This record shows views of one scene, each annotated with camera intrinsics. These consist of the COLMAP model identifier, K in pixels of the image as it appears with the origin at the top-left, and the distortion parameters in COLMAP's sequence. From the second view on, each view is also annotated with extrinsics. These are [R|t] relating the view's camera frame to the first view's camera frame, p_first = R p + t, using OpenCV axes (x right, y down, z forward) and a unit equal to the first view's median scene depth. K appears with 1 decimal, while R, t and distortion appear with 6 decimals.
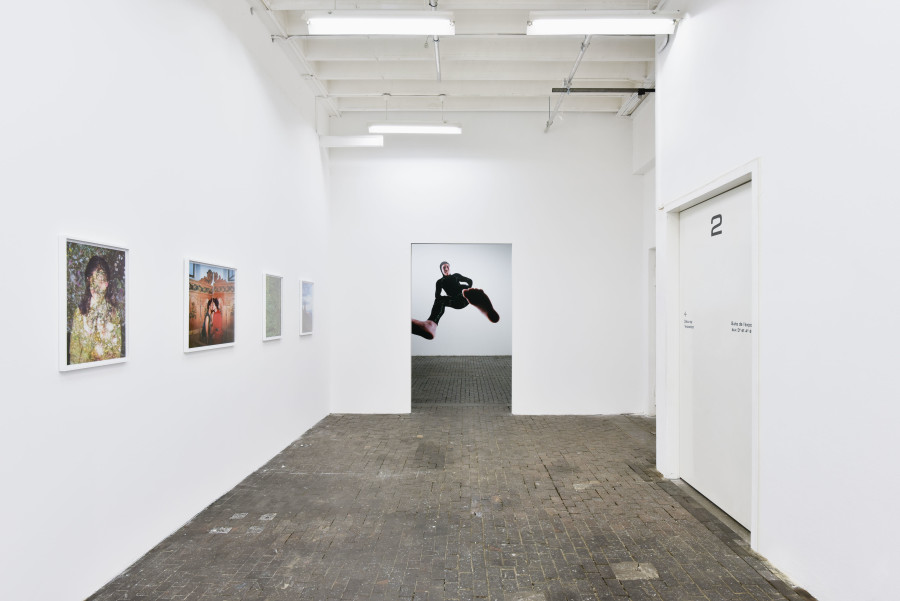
lens RADIAL K [[510.5, 0, 450.3], [0, 510.5, 304.6], [0, 0, 1]] dist [-0.009964, 0.006764]
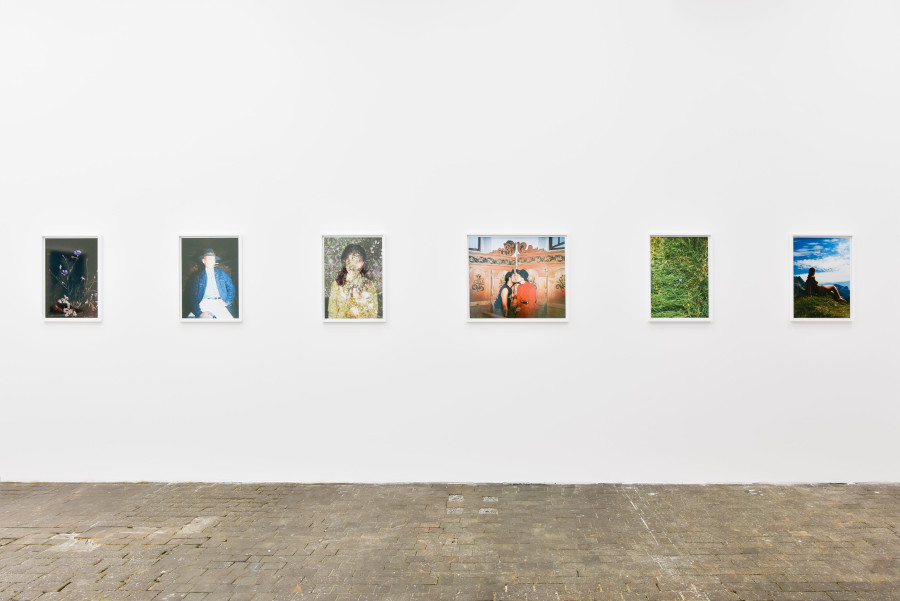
lens RADIAL K [[510.5, 0, 449.3], [0, 510.5, 300.6], [0, 0, 1]] dist [-0.009964, 0.006764]
pose [[0.007427, -0.014891, -0.999862, 0.675736], [0.010763, 0.999832, -0.014810, 0.079859], [0.999914, -0.010652, 0.007586, 1.178936]]
